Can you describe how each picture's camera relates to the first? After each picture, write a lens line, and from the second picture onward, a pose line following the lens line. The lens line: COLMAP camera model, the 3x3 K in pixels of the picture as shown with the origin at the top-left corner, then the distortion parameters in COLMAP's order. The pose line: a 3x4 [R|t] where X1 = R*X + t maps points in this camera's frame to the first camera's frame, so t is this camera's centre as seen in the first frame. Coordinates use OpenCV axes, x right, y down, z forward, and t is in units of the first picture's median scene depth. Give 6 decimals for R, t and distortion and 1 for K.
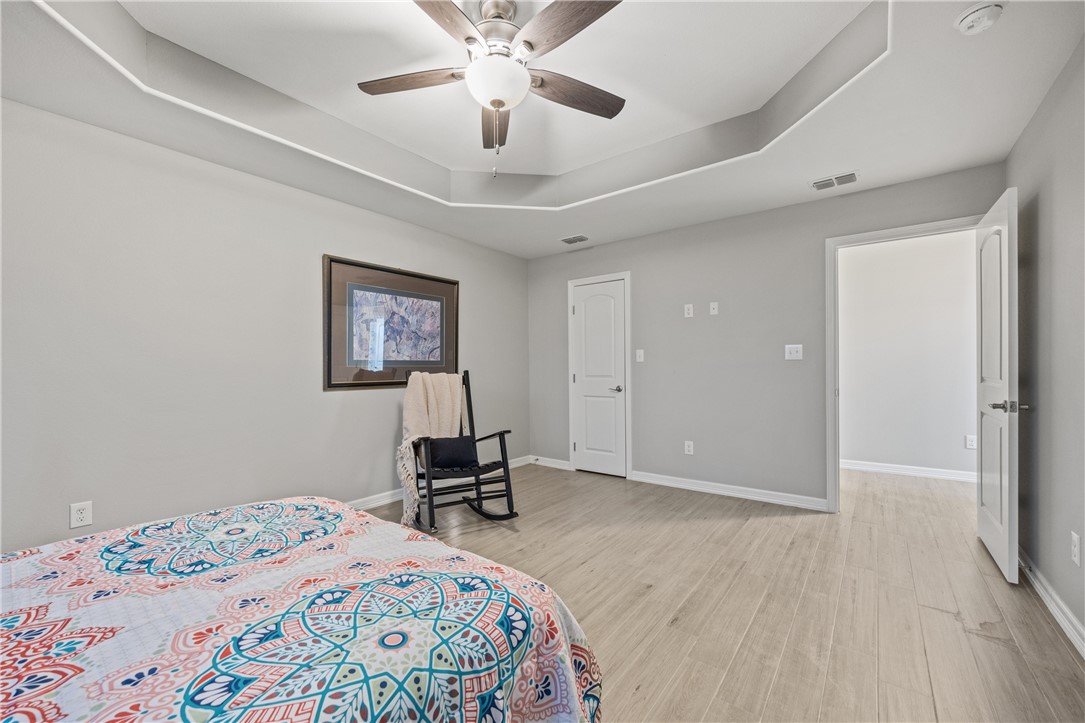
lens RADIAL K [[435.9, 0, 542.5], [0, 435.9, 361.5], [0, 0, 1]] dist [-0.000343, -0.000063]
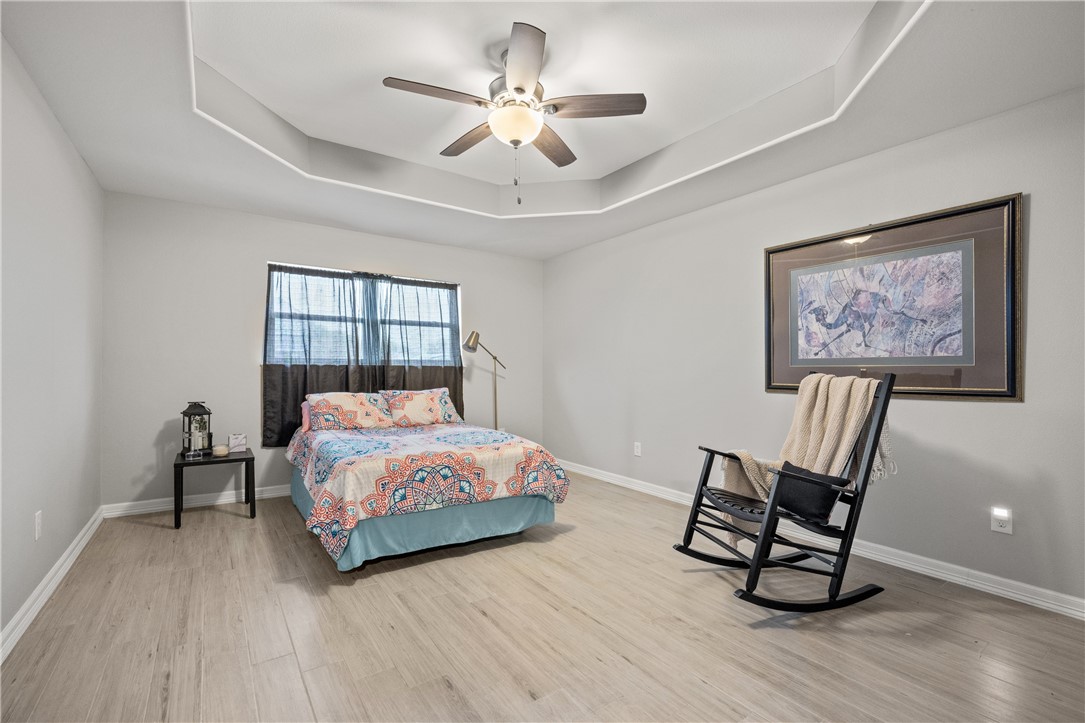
lens RADIAL K [[487.9, 0, 542.5], [0, 487.9, 361.5], [0, 0, 1]] dist [0.000218, -0.000018]
pose [[-0.309631, -0.009119, -0.950813, 0.569384], [0.011566, 0.999844, -0.013356, 0.008003], [0.950786, -0.015132, -0.309478, 0.745217]]
